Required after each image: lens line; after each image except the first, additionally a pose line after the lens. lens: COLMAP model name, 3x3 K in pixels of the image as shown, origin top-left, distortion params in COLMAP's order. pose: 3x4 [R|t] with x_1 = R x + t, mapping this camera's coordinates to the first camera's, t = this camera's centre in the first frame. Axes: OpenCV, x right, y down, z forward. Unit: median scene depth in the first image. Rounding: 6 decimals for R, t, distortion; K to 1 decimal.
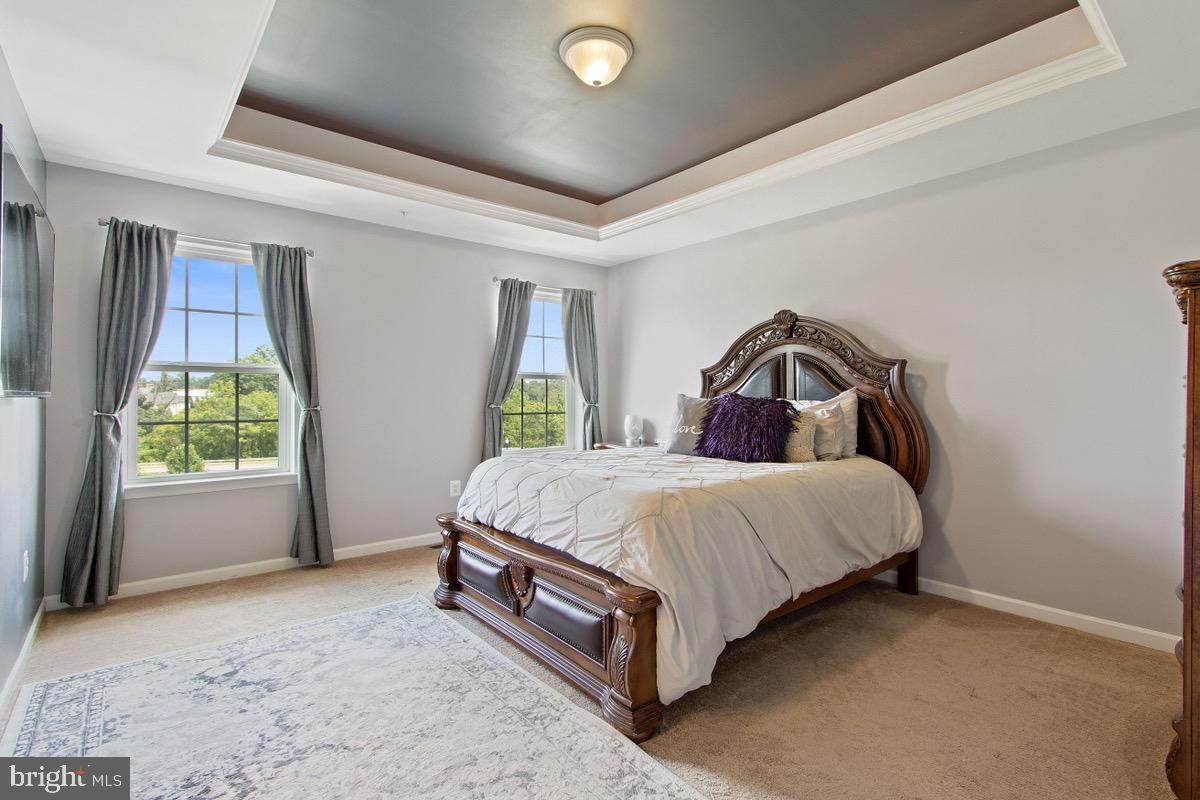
lens RADIAL K [[548.7, 0, 599.8], [0, 548.7, 405.1], [0, 0, 1]] dist [0.001493, 0.000466]
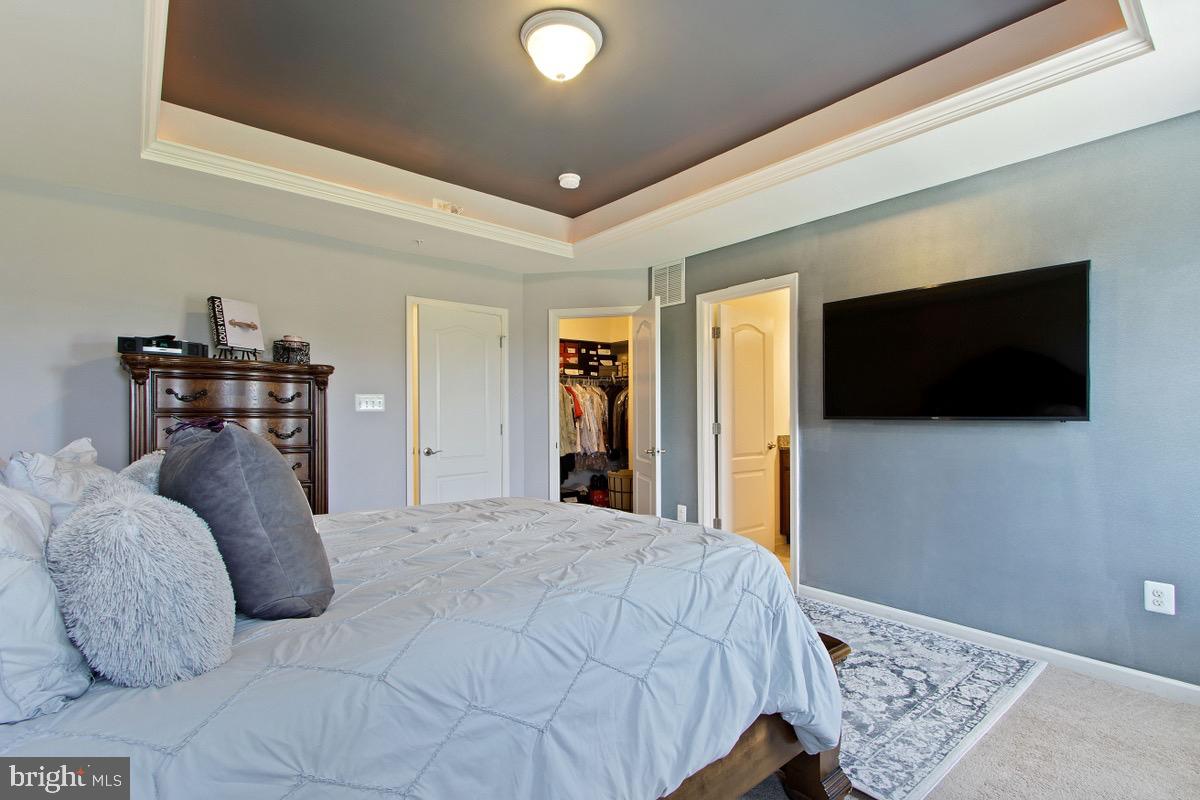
lens RADIAL K [[548.7, 0, 599.8], [0, 548.7, 405.1], [0, 0, 1]] dist [0.001493, 0.000466]
pose [[-0.999972, -0.000613, -0.007504, -0.055892], [-0.000616, 1.000000, 0.000317, -0.050709], [0.007503, 0.000321, -0.999972, 1.990681]]
